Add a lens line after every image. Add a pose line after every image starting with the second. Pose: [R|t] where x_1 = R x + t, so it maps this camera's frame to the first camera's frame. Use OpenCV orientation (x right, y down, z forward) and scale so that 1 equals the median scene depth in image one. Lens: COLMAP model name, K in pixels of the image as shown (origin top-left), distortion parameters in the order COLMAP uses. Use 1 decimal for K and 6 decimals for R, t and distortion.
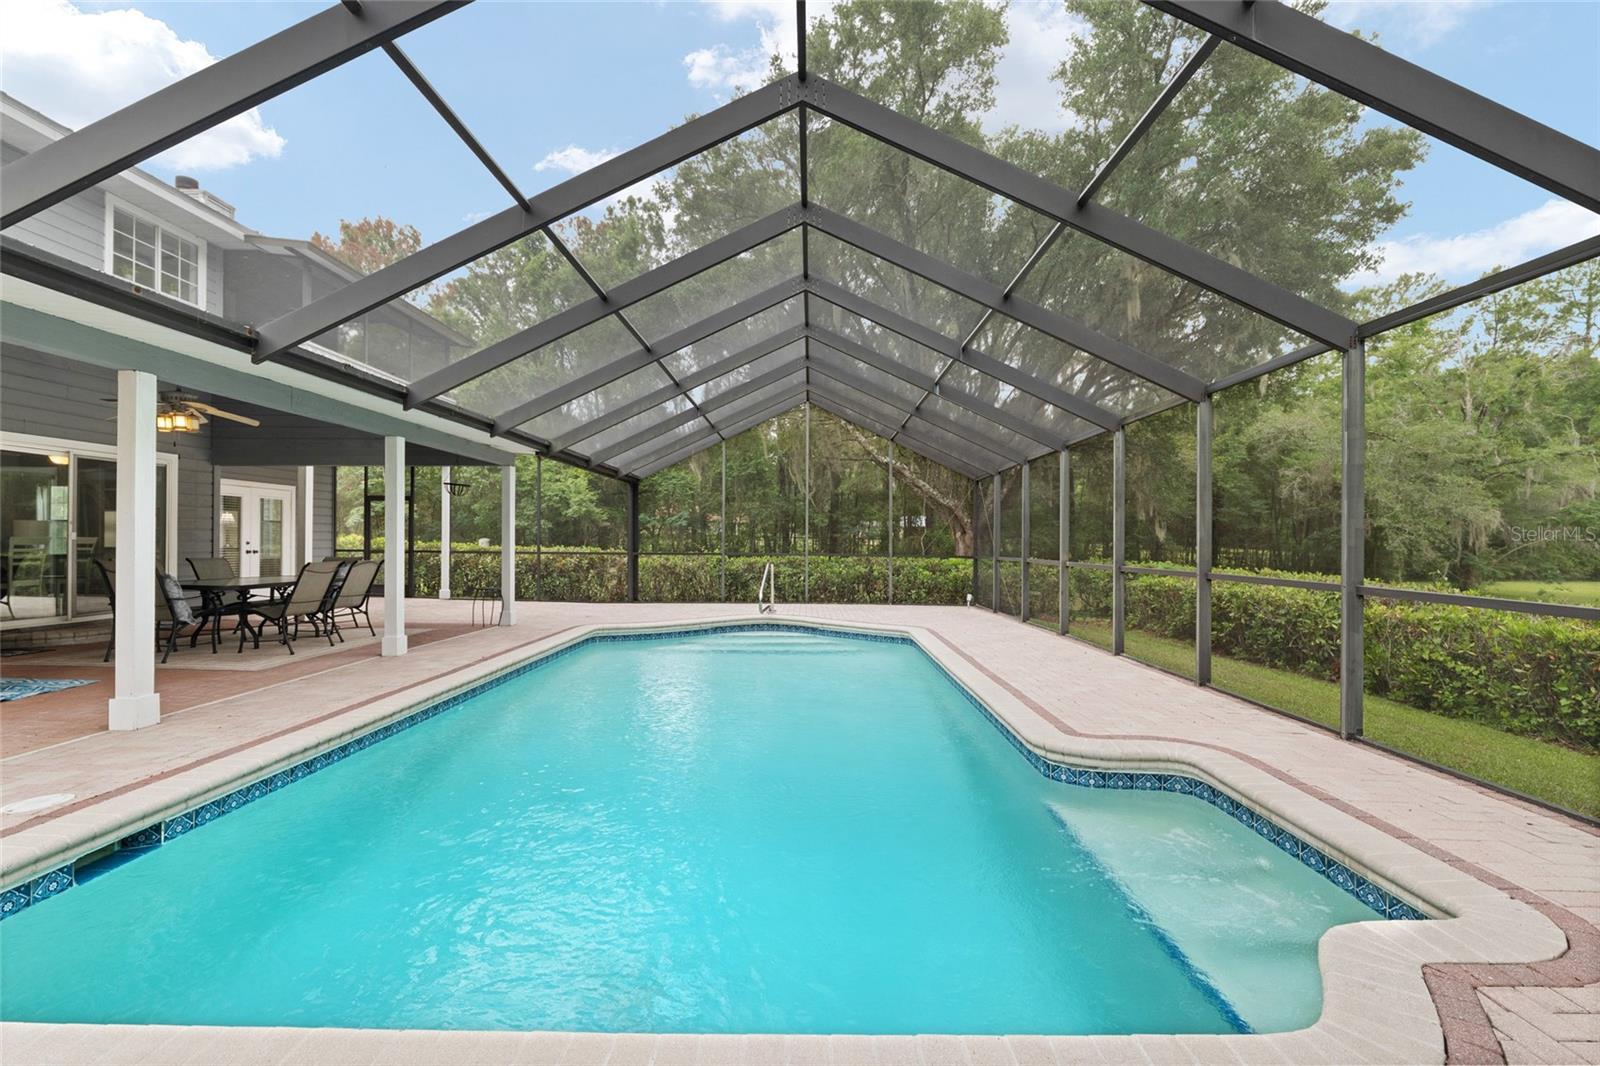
lens RADIAL K [[672.3, 0, 800.0], [0, 672.3, 533.0], [0, 0, 1]] dist [-0.002913, -0.000663]
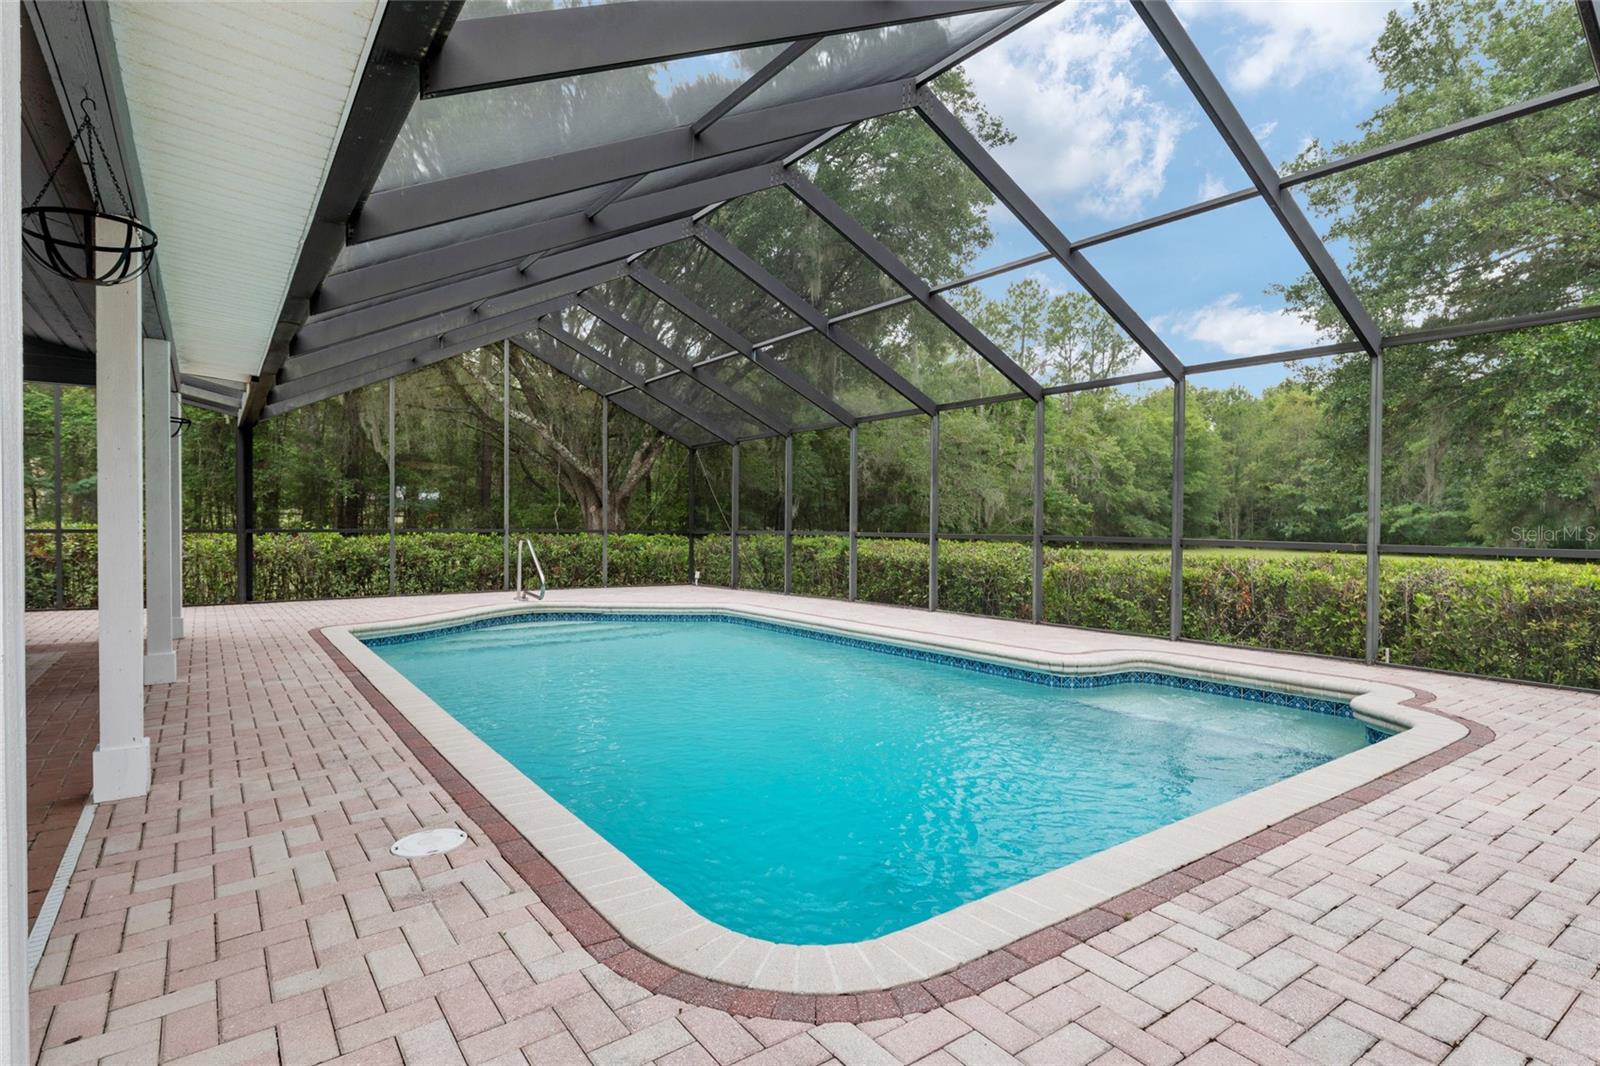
lens RADIAL K [[816.9, 0, 800.0], [0, 816.9, 533.0], [0, 0, 1]] dist [-0.001218, 0.000472]
pose [[0.808341, -0.010240, 0.588625, -0.395521], [-0.006413, 0.999636, 0.026197, 0.010117], [-0.588680, -0.024951, 0.807981, 0.009234]]
